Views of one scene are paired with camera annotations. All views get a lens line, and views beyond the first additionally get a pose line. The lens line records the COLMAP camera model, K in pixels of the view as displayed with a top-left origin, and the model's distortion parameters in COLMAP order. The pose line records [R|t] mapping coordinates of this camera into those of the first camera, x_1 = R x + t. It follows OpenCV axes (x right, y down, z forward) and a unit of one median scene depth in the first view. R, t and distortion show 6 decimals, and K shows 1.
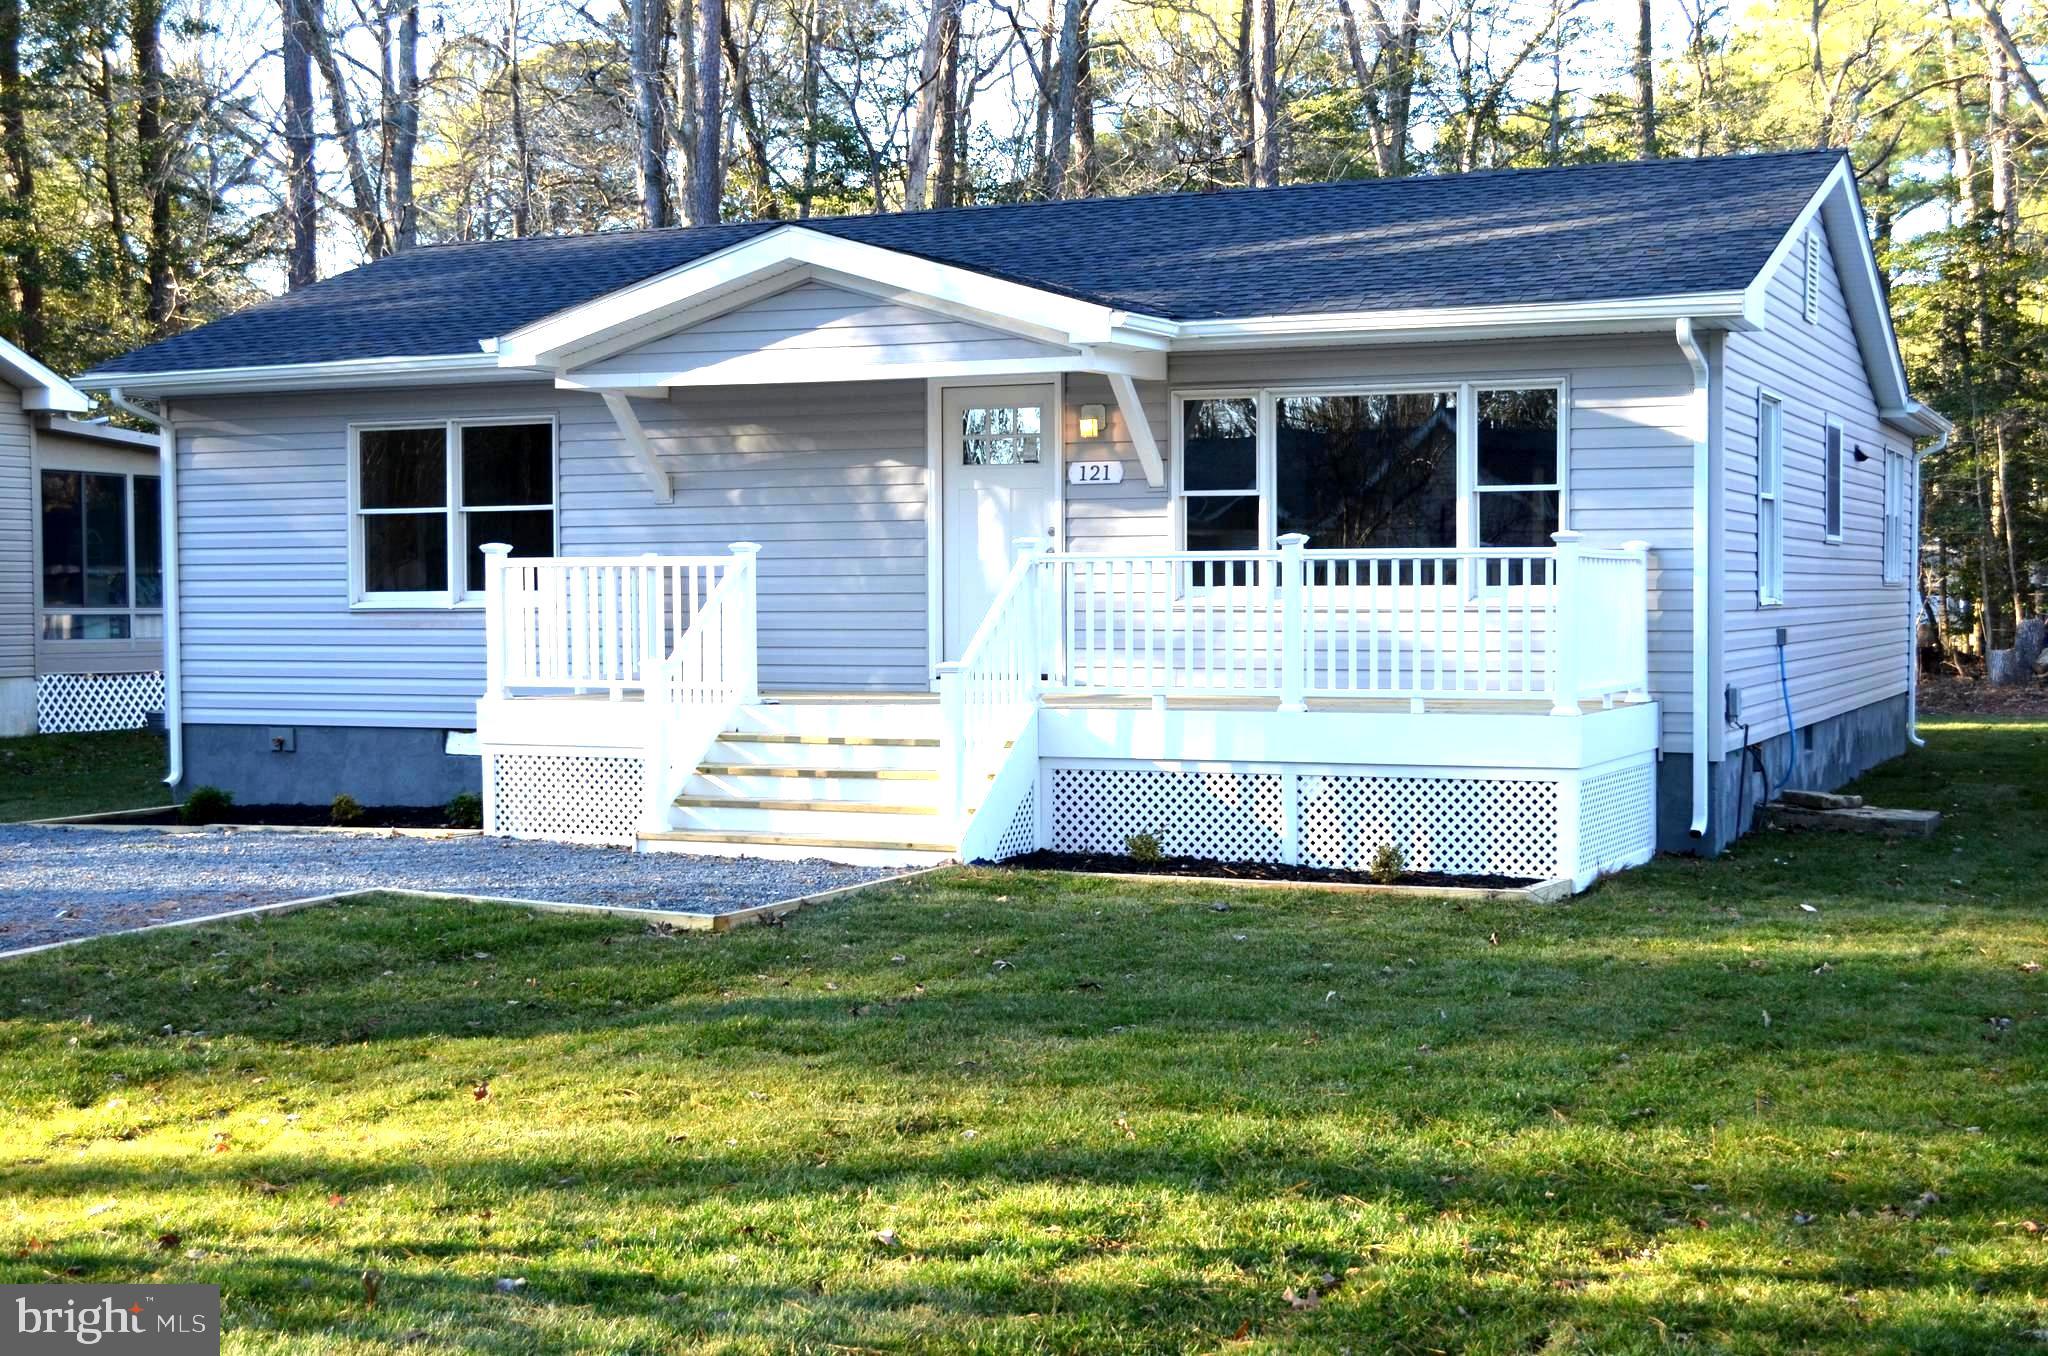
lens RADIAL K [[2828.9, 0, 1026.2], [0, 2828.9, 678.6], [0, 0, 1]] dist [0.125516, 0.000000]
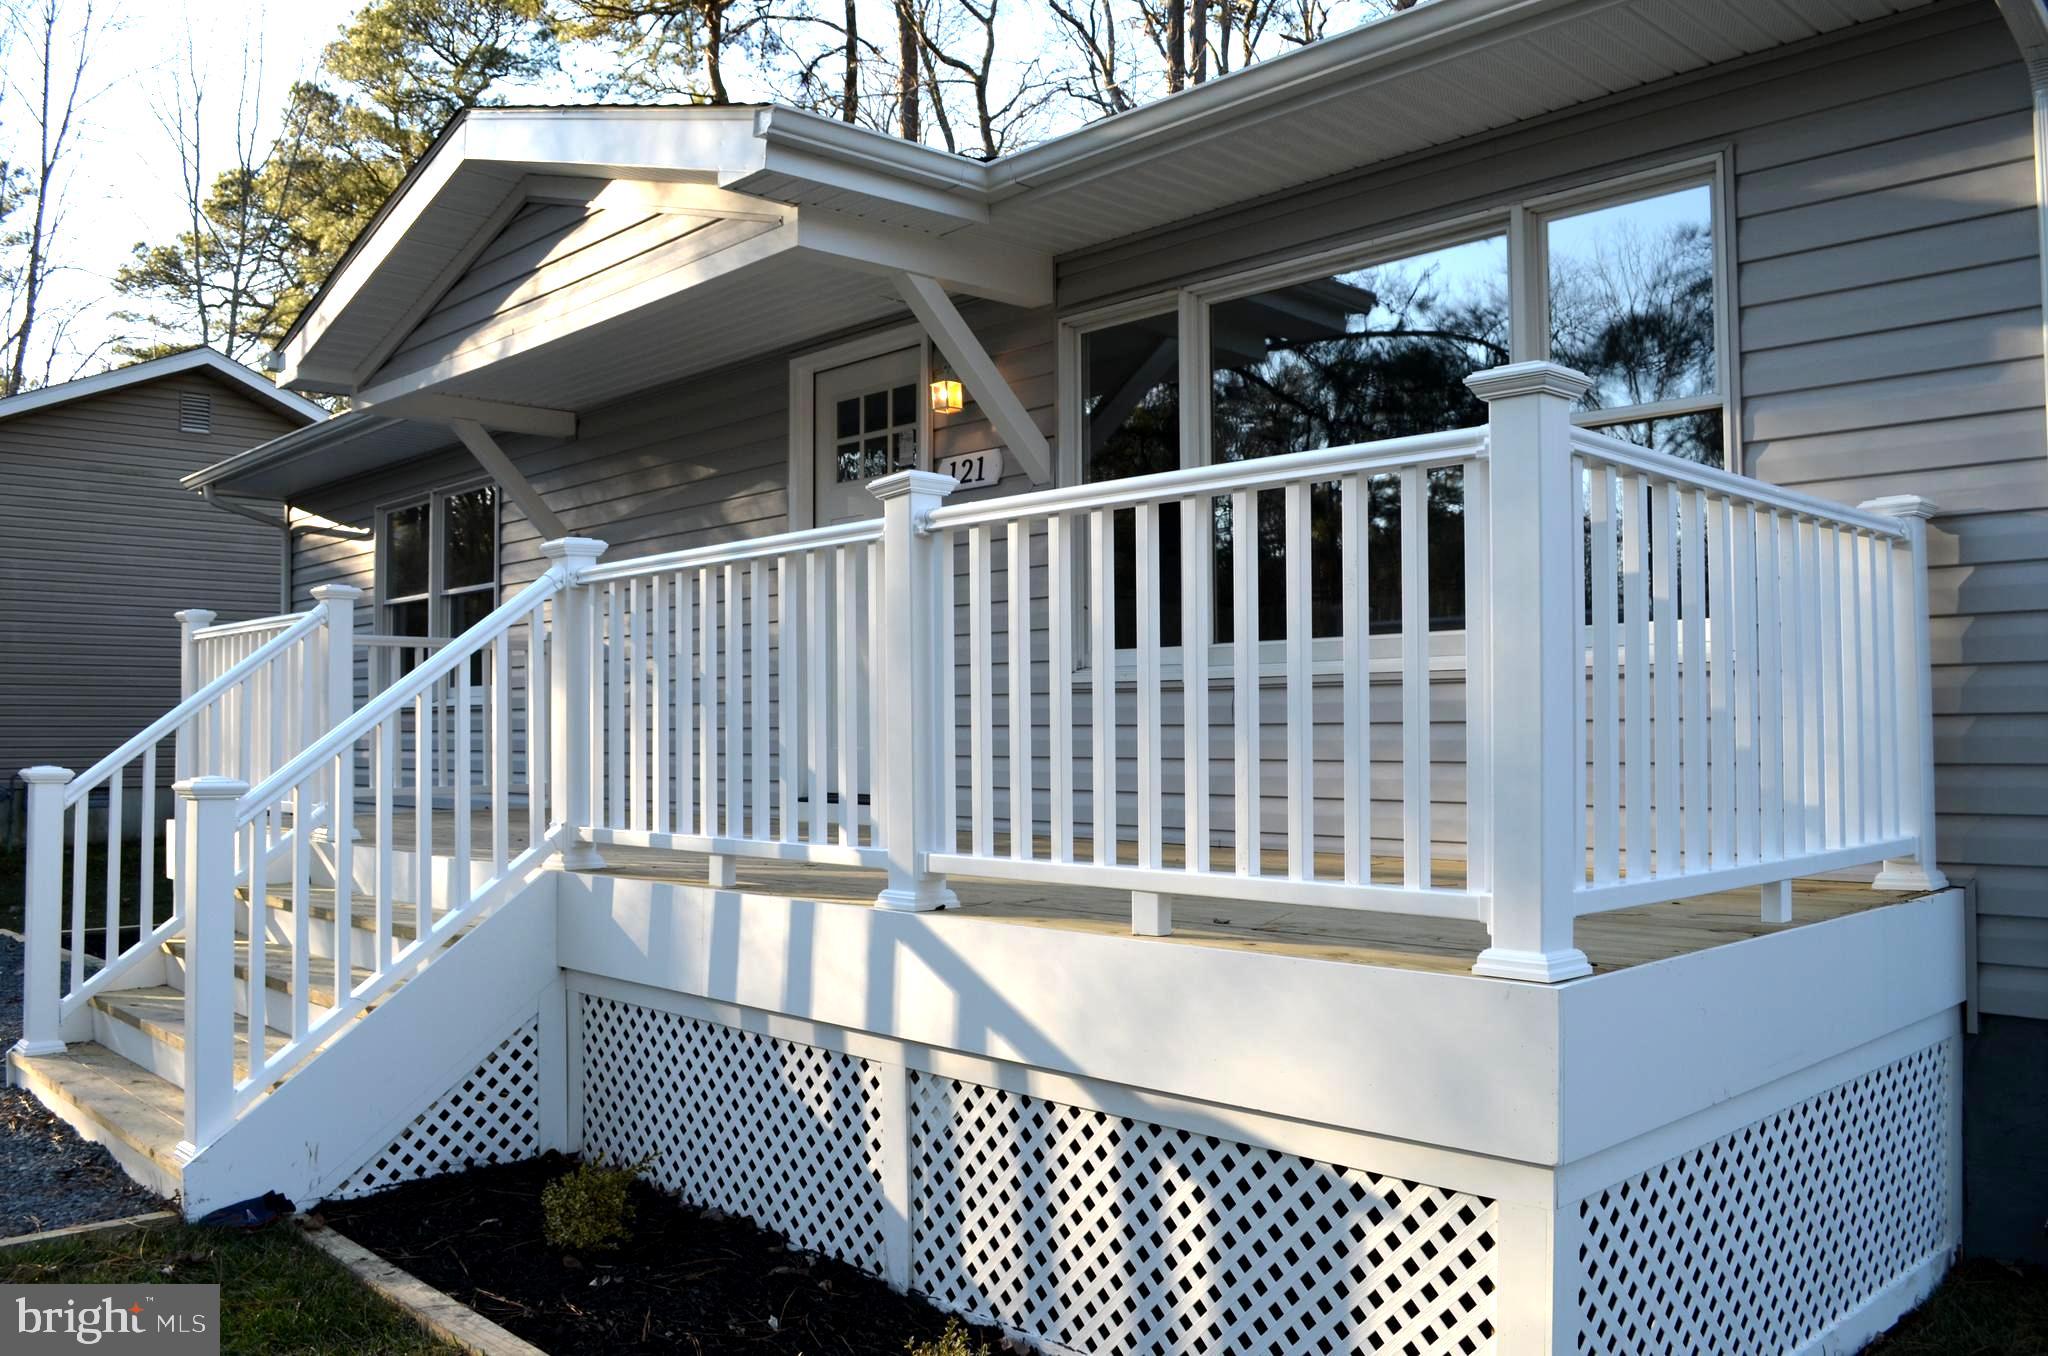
lens RADIAL K [[1611.4, 0, 1017.7], [0, 1611.4, 683.8], [0, 0, 1]] dist [-0.081730, 0.000530]
pose [[0.917688, -0.014289, -0.397046, 0.187434], [-0.009468, 0.998283, -0.057811, -0.006816], [0.397190, 0.056812, 0.915976, 0.742816]]
